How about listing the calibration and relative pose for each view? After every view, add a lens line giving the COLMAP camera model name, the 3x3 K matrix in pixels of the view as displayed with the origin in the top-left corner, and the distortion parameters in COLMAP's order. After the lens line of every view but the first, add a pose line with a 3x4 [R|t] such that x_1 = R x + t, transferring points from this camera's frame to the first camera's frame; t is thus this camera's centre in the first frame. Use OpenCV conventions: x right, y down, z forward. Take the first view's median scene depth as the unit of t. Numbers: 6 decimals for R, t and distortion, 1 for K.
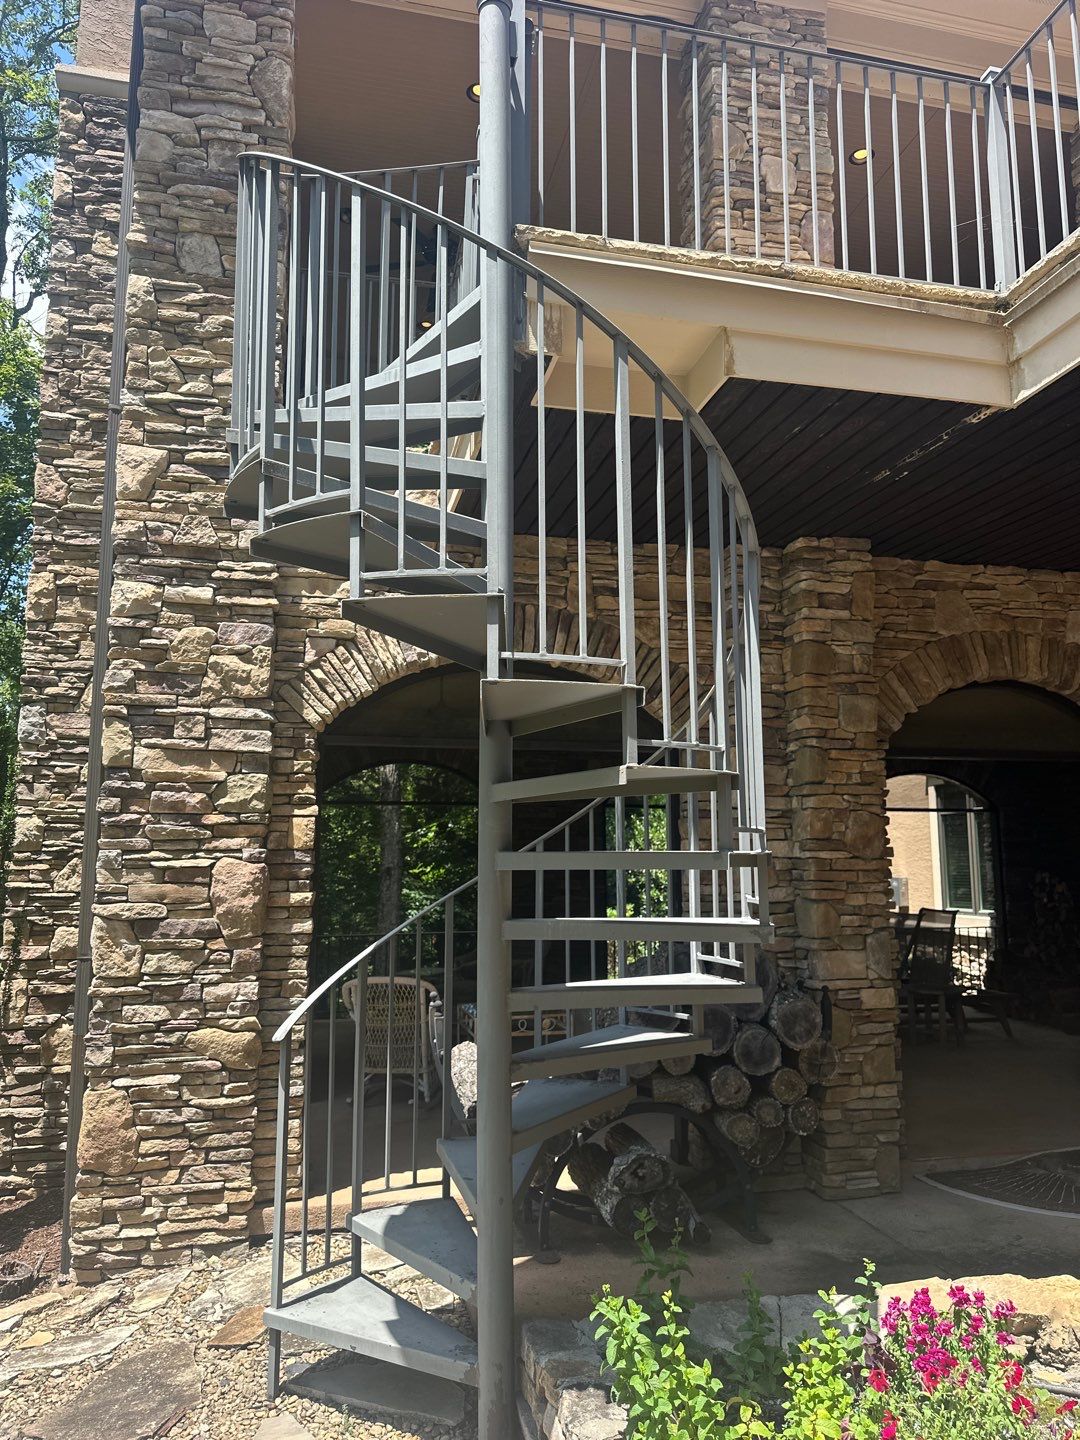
lens RADIAL K [[1015.9, 0, 538.8], [0, 1015.9, 724.0], [0, 0, 1]] dist [0.050292, -0.072796]
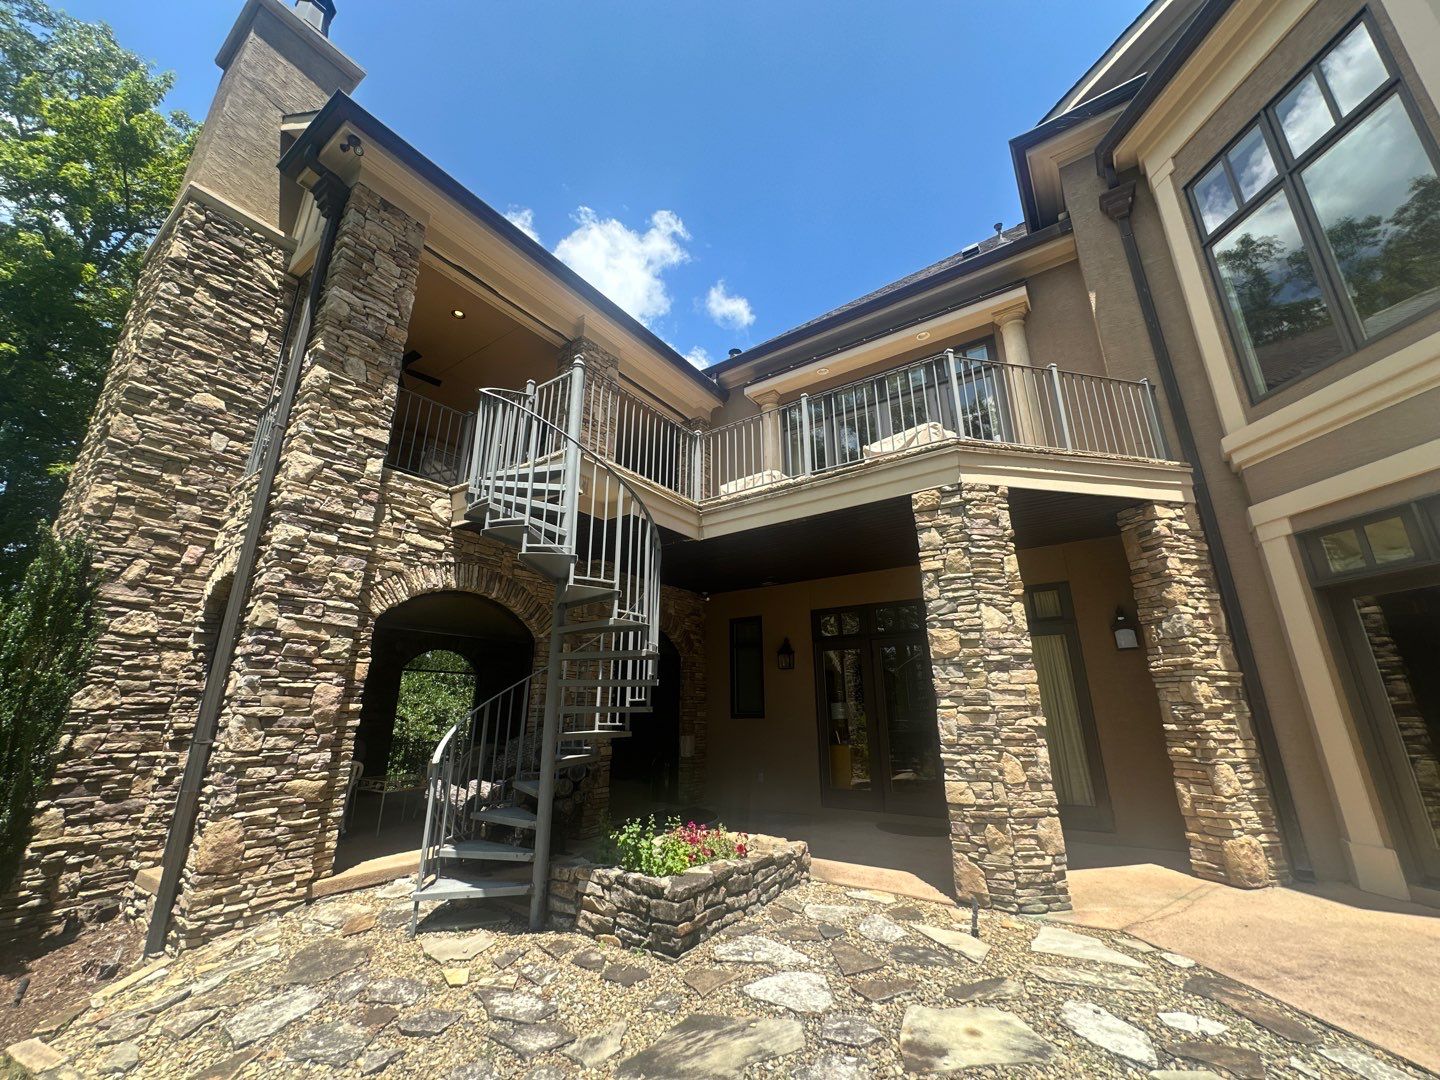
lens RADIAL K [[574.3, 0, 719.5], [0, 574.3, 538.4], [0, 0, 1]] dist [-0.001018, -0.000236]
pose [[0.738623, 0.194712, 0.645386, -0.492899], [-0.086715, 0.976867, -0.195476, 0.016715], [-0.668518, 0.088418, 0.738421, -0.263640]]
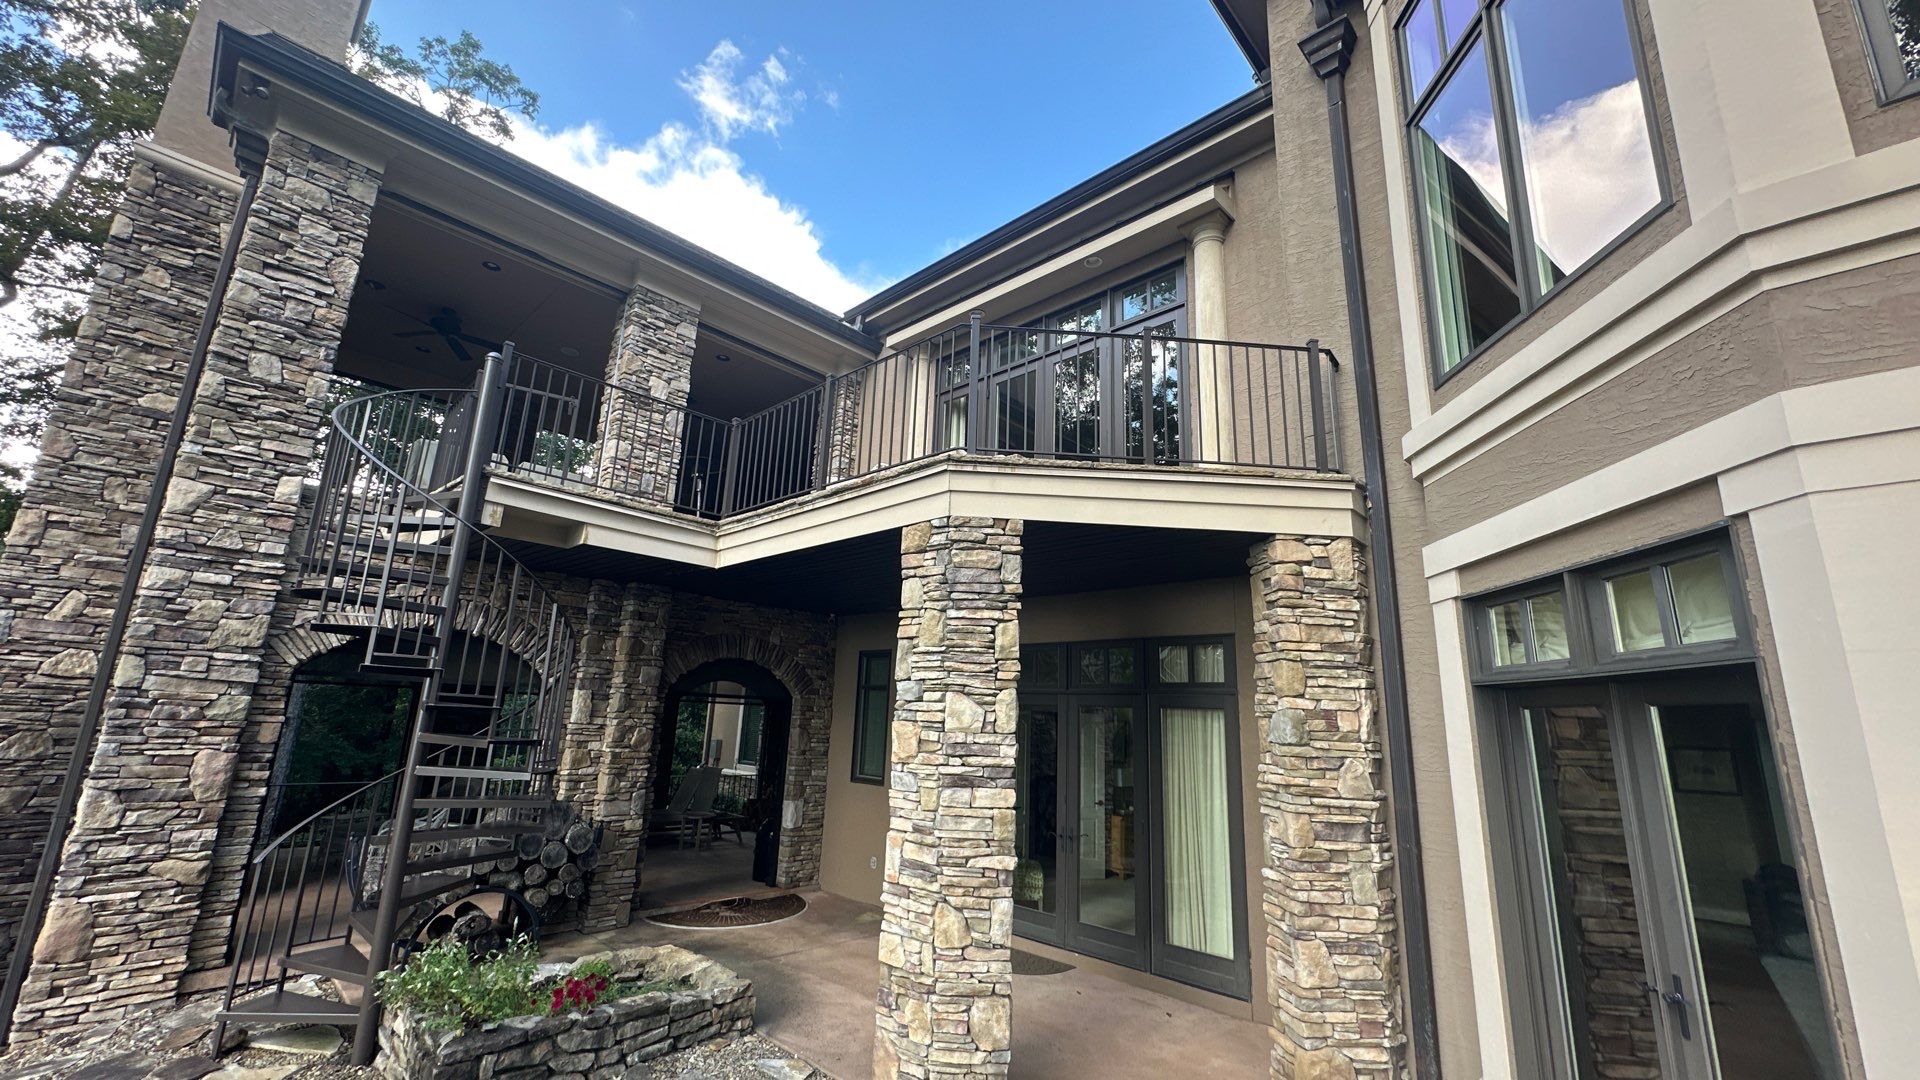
lens RADIAL K [[764.4, 0, 960.0], [0, 764.4, 540.0], [0, 0, 1]] dist [-0.001634, 0.000102]
pose [[0.835452, 0.160569, 0.525582, -0.004268], [-0.115769, 0.986325, -0.117305, -0.184211], [-0.537231, 0.037157, 0.842617, -0.636613]]
